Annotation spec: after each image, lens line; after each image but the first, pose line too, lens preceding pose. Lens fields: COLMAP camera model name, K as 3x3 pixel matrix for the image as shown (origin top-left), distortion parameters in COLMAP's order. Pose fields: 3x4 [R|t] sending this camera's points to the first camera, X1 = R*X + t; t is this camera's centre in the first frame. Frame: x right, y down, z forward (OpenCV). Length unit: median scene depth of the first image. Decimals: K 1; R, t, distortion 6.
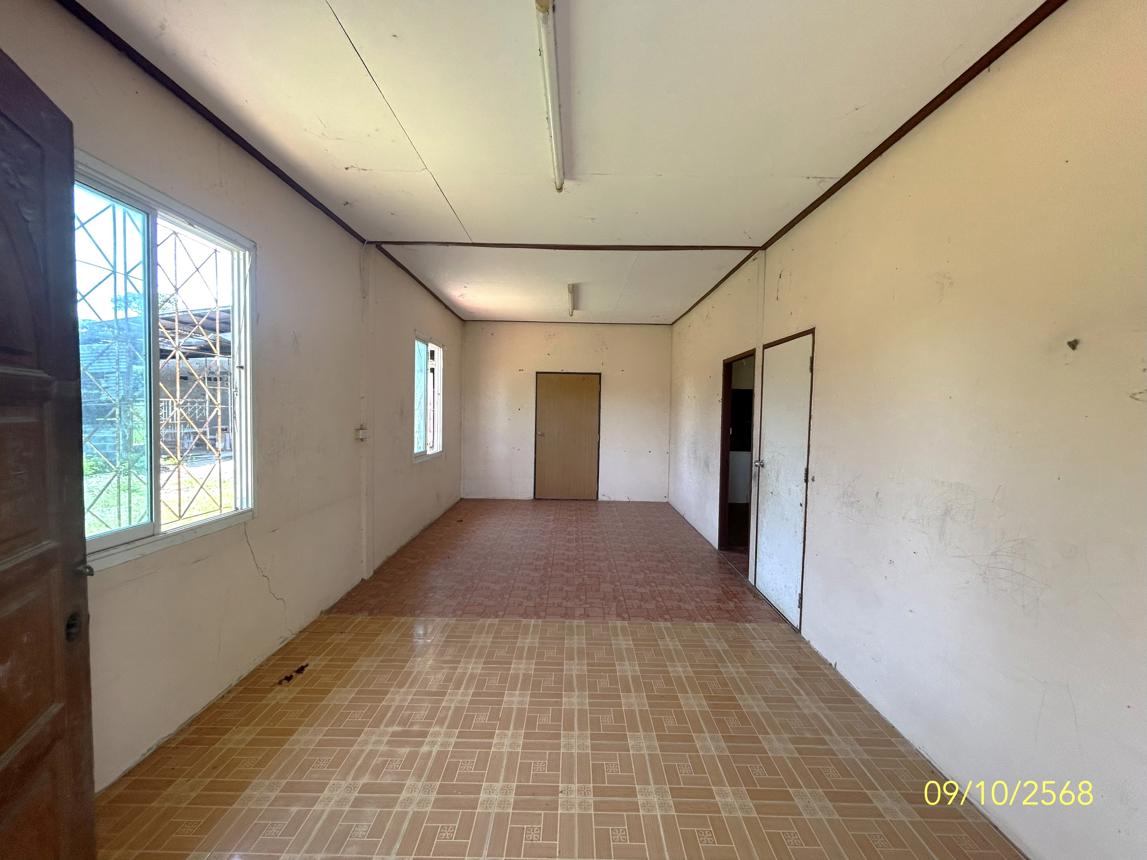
lens RADIAL K [[461.0, 0, 573.4], [0, 461.0, 429.5], [0, 0, 1]] dist [-0.001823, 0.000791]
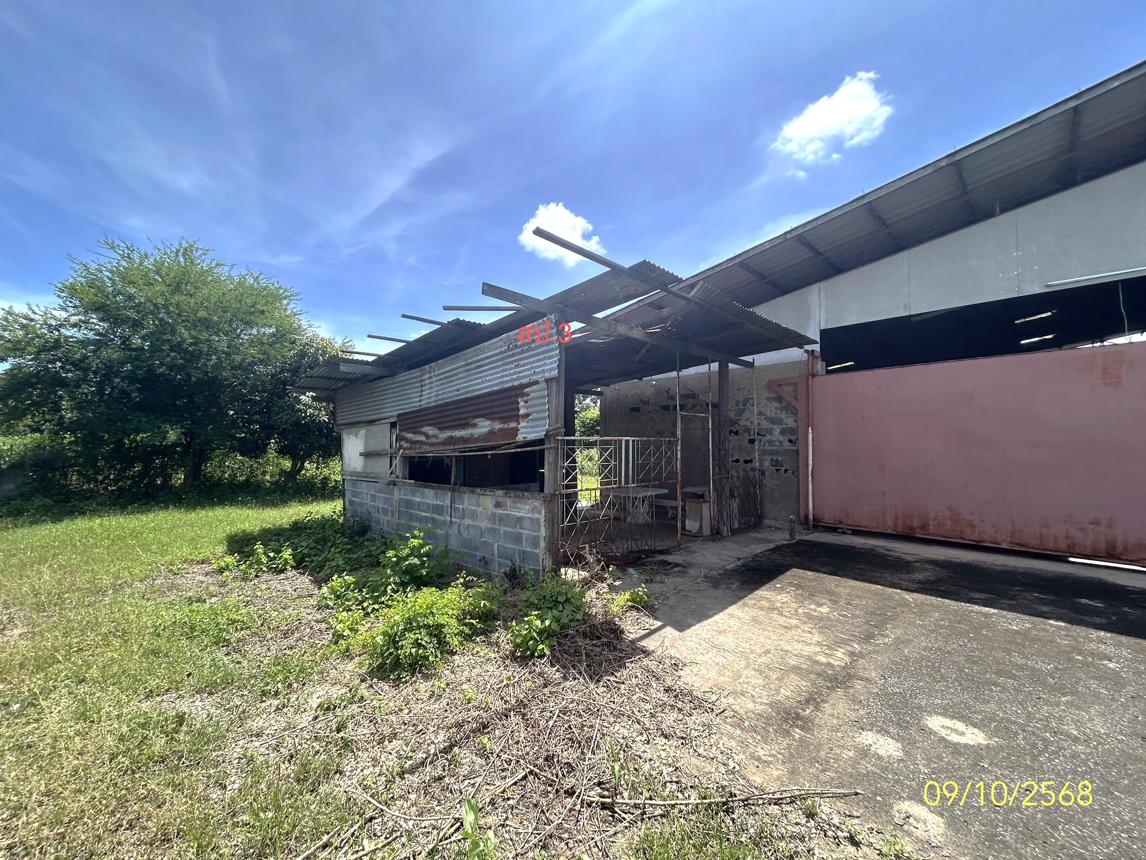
lens RADIAL K [[459.3, 0, 573.1], [0, 459.3, 429.8], [0, 0, 1]] dist [0.000003, 0.000000]
pose [[0.690987, -0.043200, -0.721575, -0.627928], [-0.024496, 0.996240, -0.083101, -0.036602], [0.722452, 0.075097, 0.687330, 0.701139]]
